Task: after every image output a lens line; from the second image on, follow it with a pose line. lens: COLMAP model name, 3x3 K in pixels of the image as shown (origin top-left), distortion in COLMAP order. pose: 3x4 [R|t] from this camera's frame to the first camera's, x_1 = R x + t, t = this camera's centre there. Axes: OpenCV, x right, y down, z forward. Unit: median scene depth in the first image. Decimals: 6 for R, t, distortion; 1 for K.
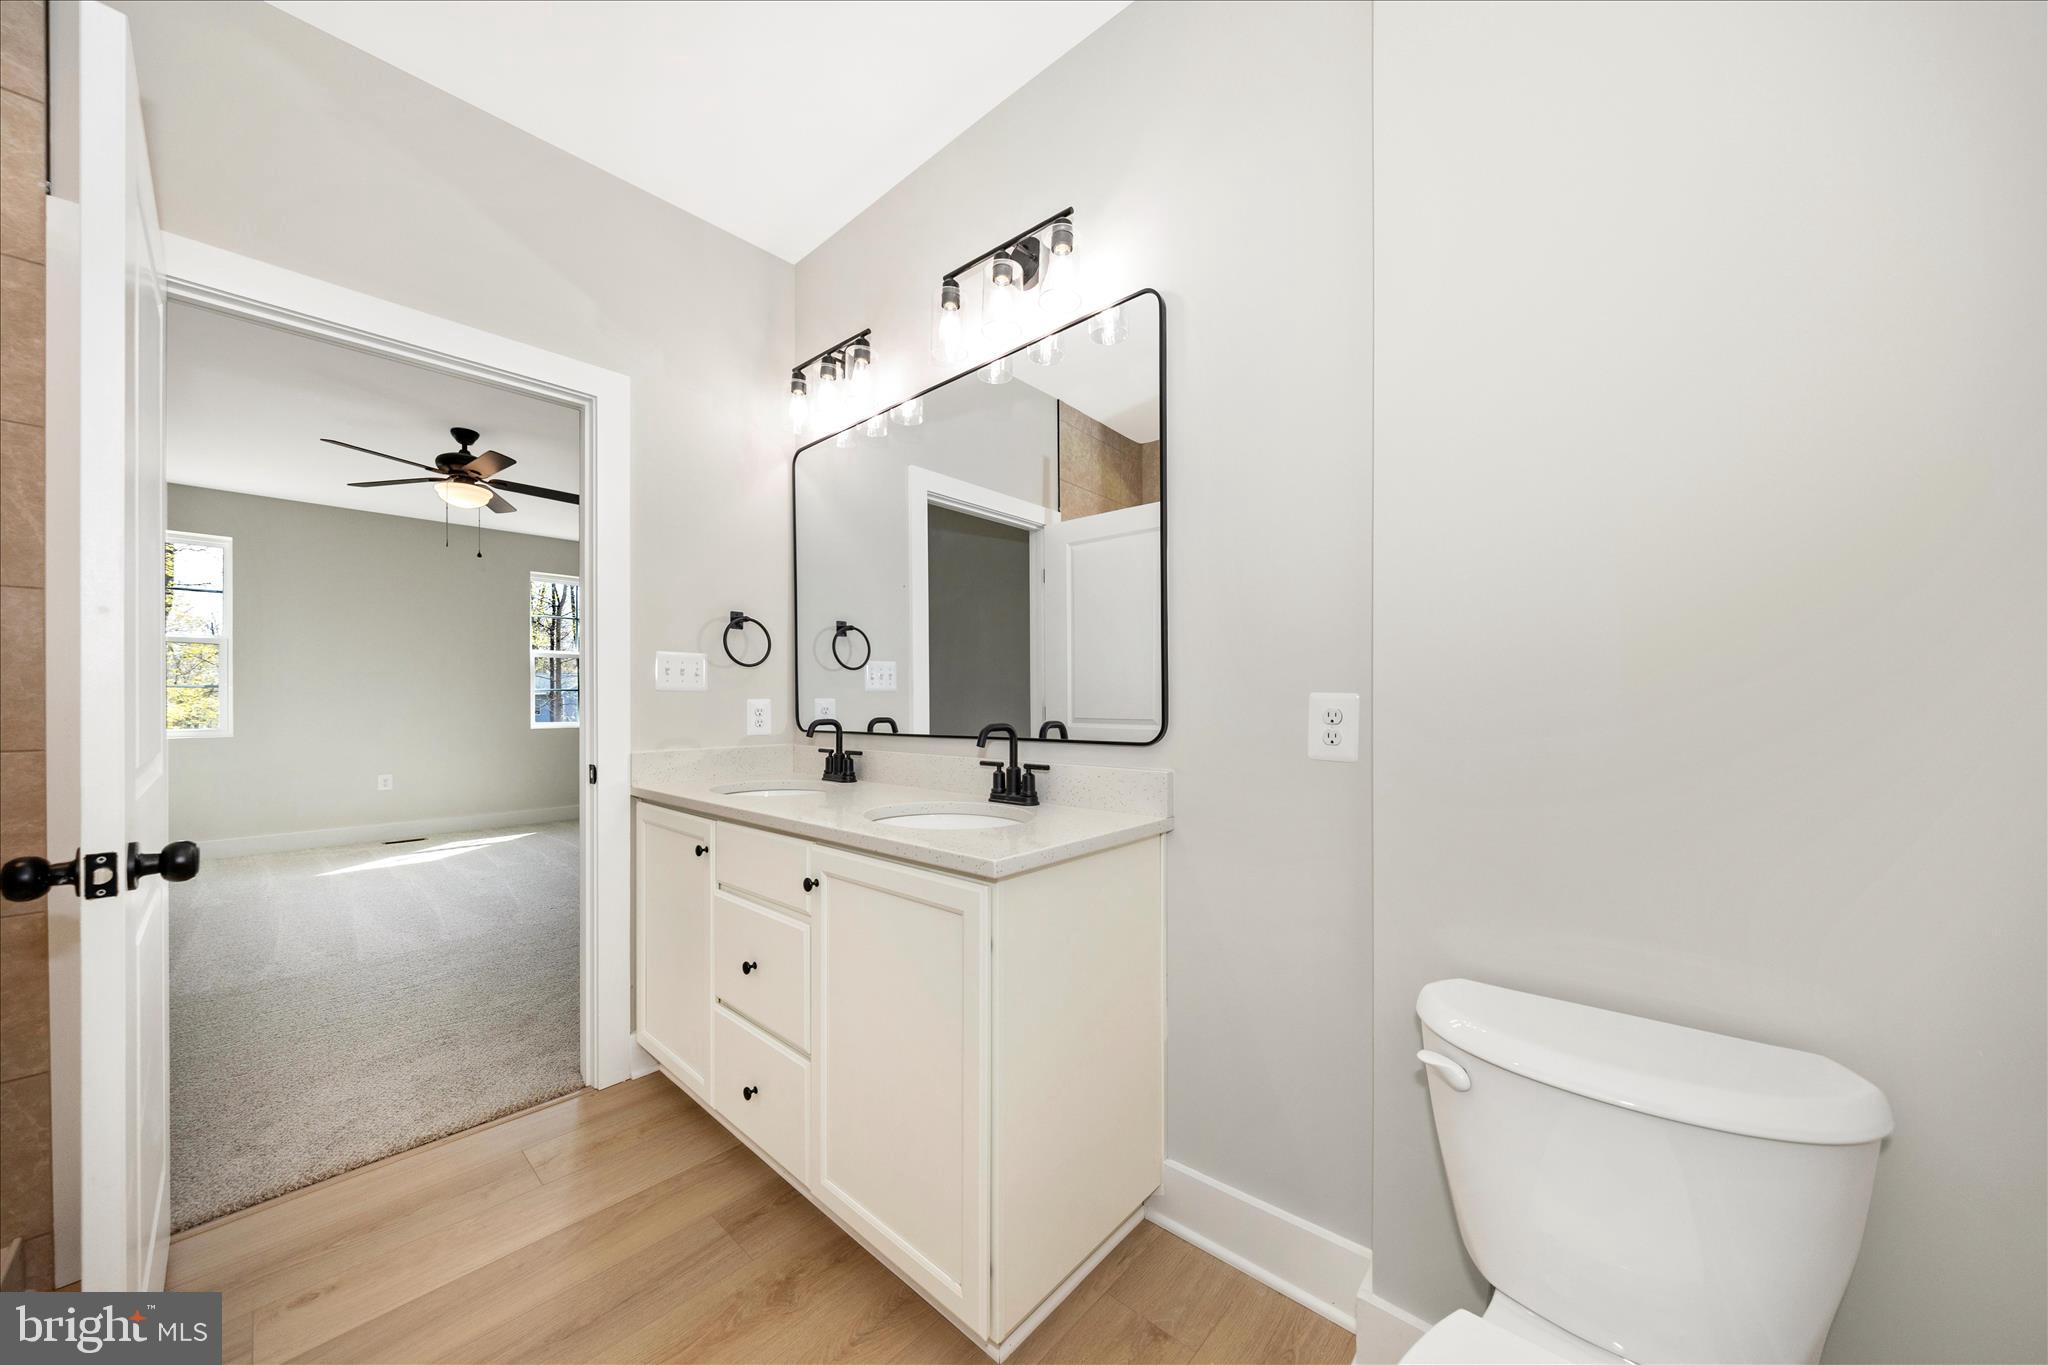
lens RADIAL K [[683.5, 0, 1030.6], [0, 683.5, 697.0], [0, 0, 1]] dist [0.000084, -0.000029]
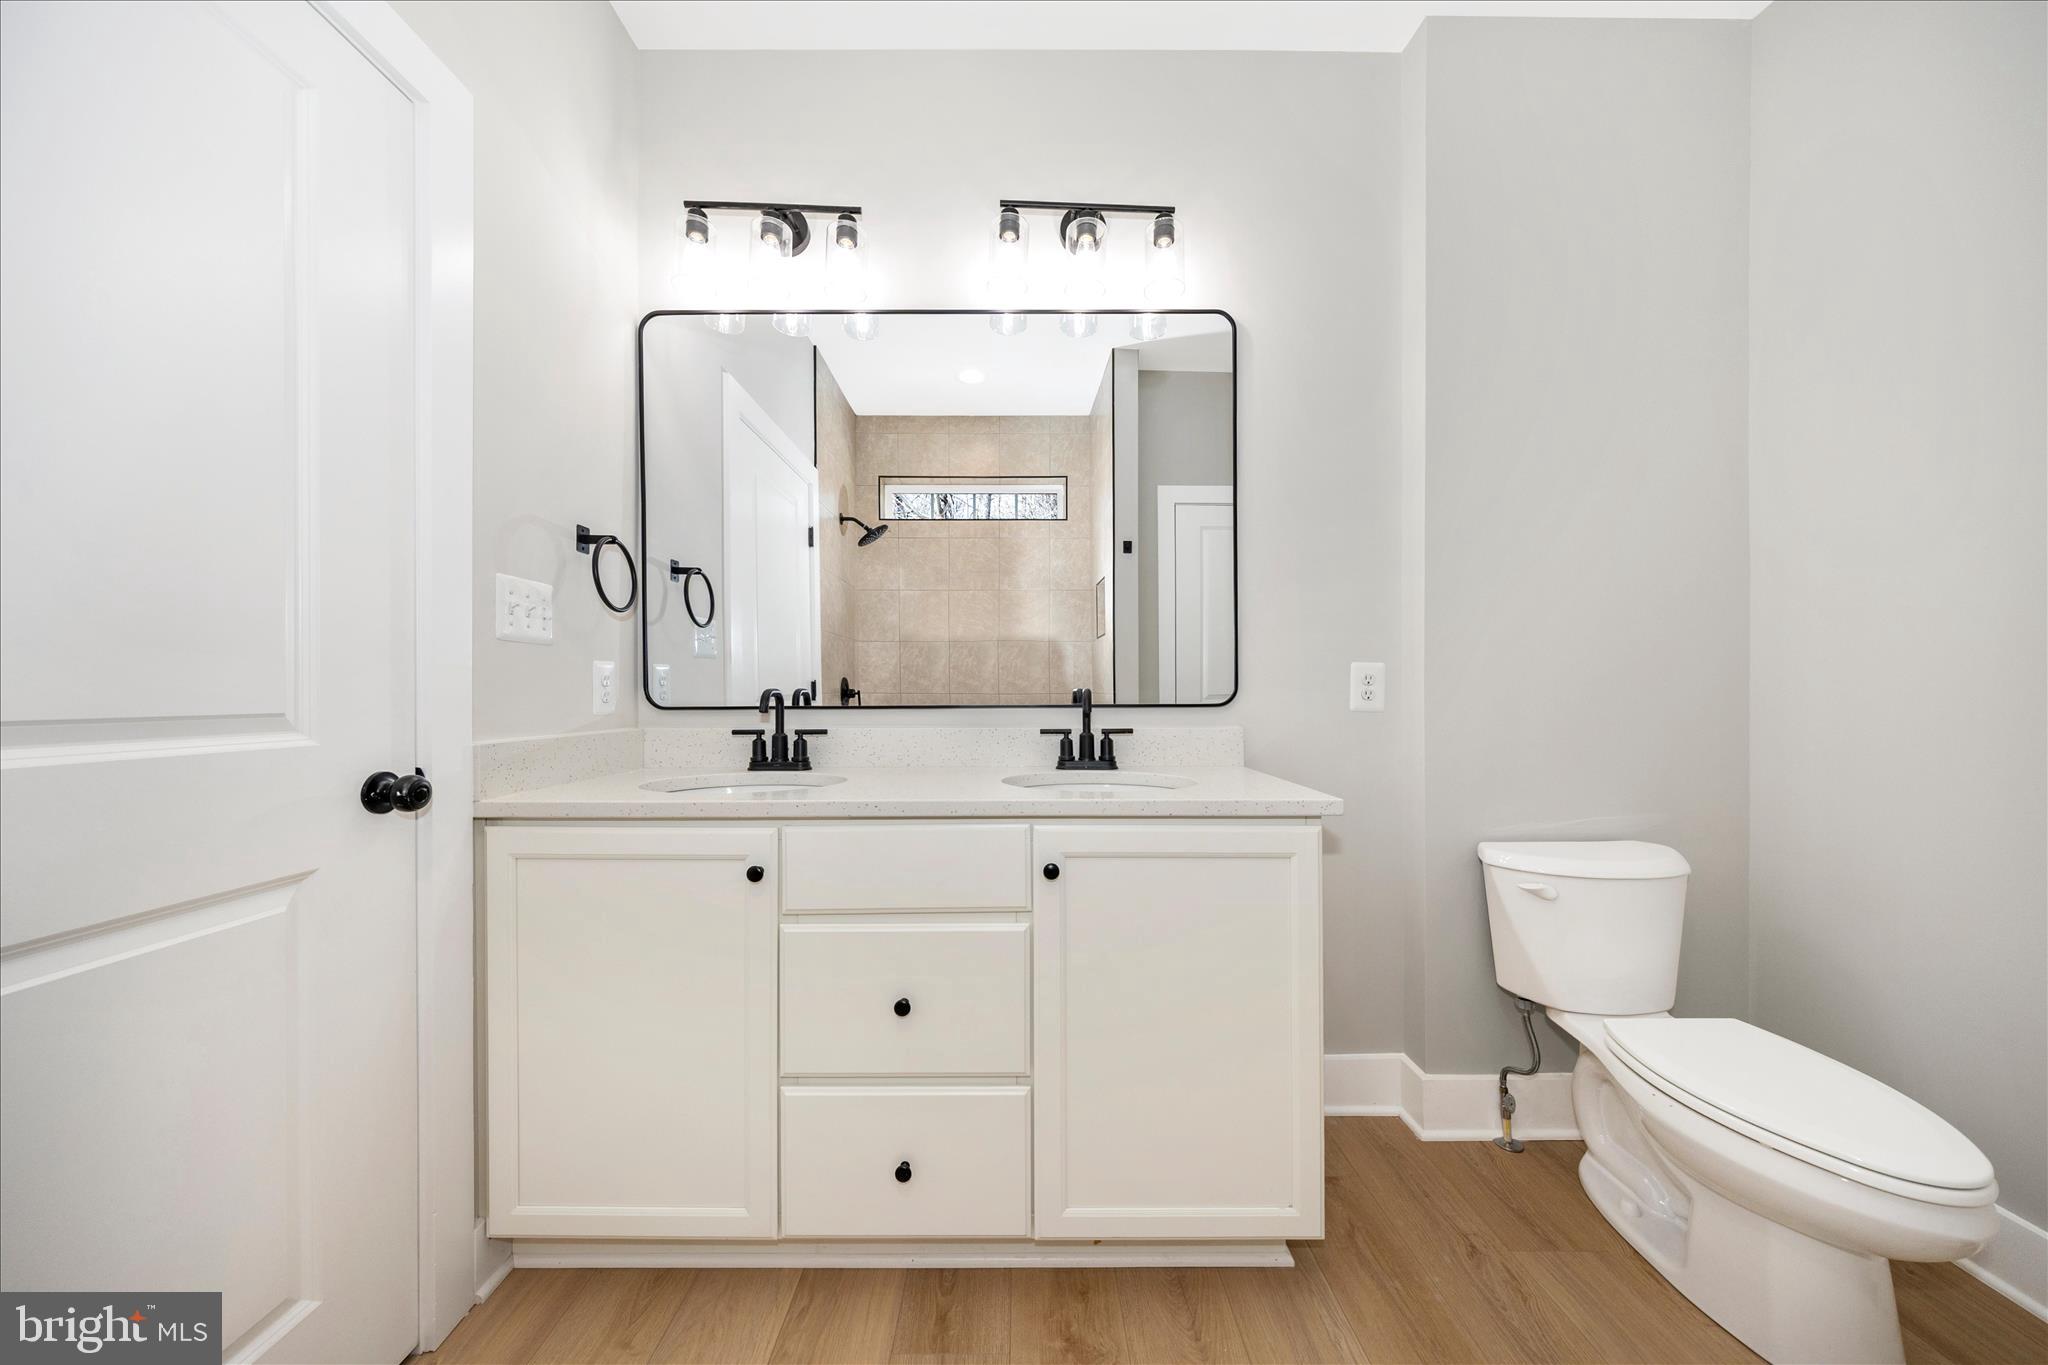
lens RADIAL K [[675.5, 0, 1029.7], [0, 675.5, 686.5], [0, 0, 1]] dist [-0.004571, -0.000087]
pose [[0.759128, 0.007622, 0.650897, -0.737957], [-0.005454, 0.999971, -0.005348, 0.041451], [-0.650919, 0.000509, 0.759147, 0.317949]]
